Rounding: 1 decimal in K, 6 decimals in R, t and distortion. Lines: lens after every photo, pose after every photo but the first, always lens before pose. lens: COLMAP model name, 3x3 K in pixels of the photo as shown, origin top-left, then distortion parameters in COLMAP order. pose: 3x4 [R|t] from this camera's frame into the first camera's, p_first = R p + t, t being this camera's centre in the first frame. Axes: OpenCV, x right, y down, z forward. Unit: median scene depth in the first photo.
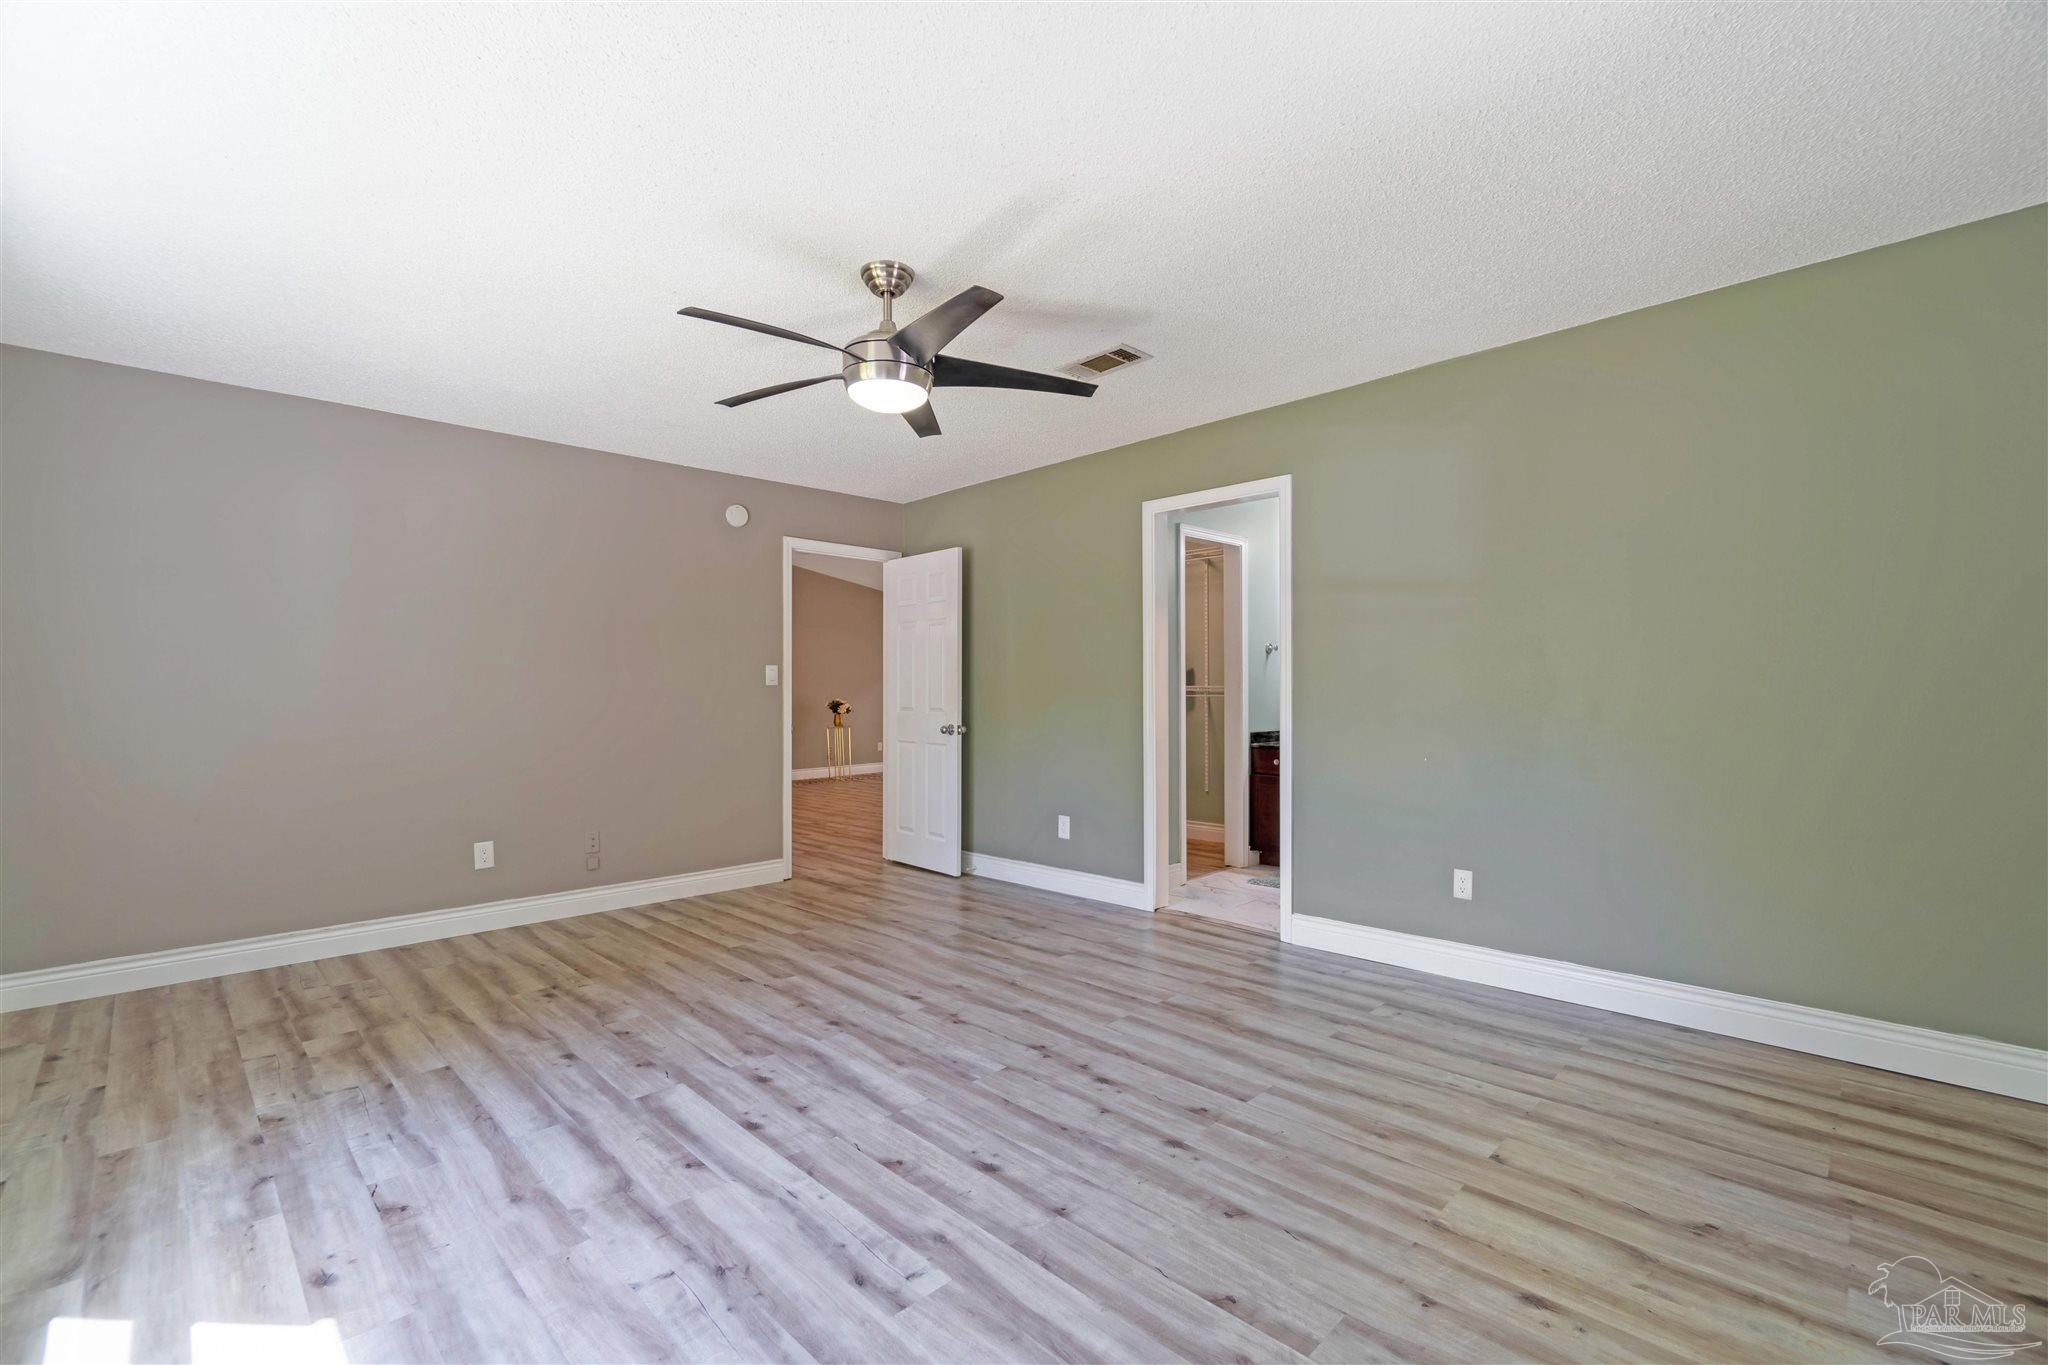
lens RADIAL K [[880.8, 0, 1016.3], [0, 880.8, 679.8], [0, 0, 1]] dist [-0.005718, 0.000928]
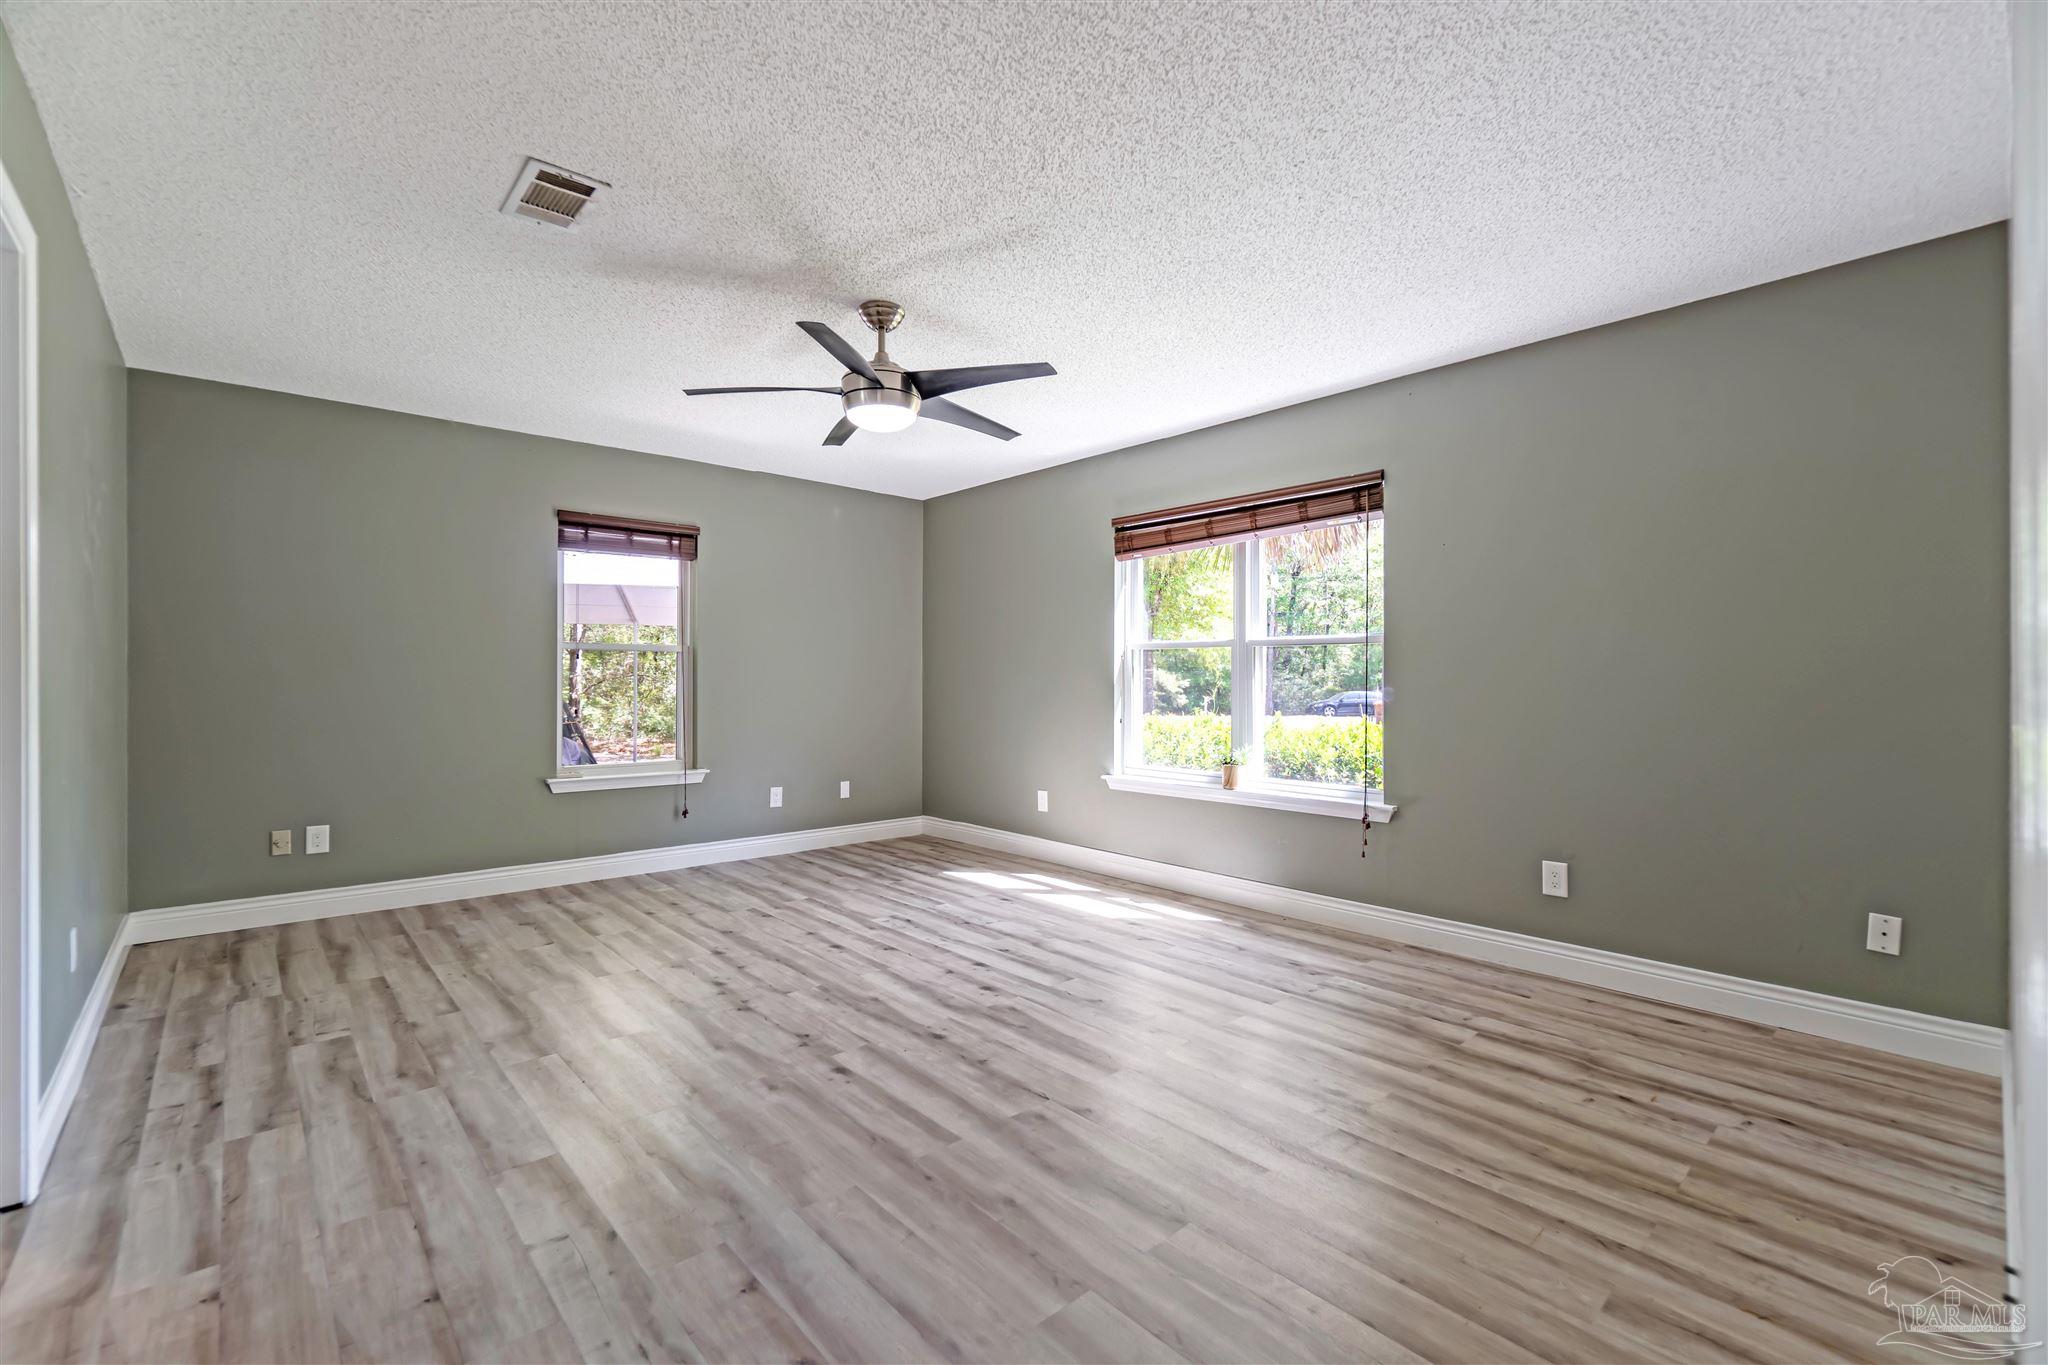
lens RADIAL K [[880.8, 0, 1016.3], [0, 880.8, 679.8], [0, 0, 1]] dist [-0.005718, 0.000928]
pose [[-0.998761, 0.005523, 0.049459, -0.392670], [0.004841, 0.999892, -0.013894, 0.036341], [-0.049530, -0.013637, -0.998680, 2.240058]]
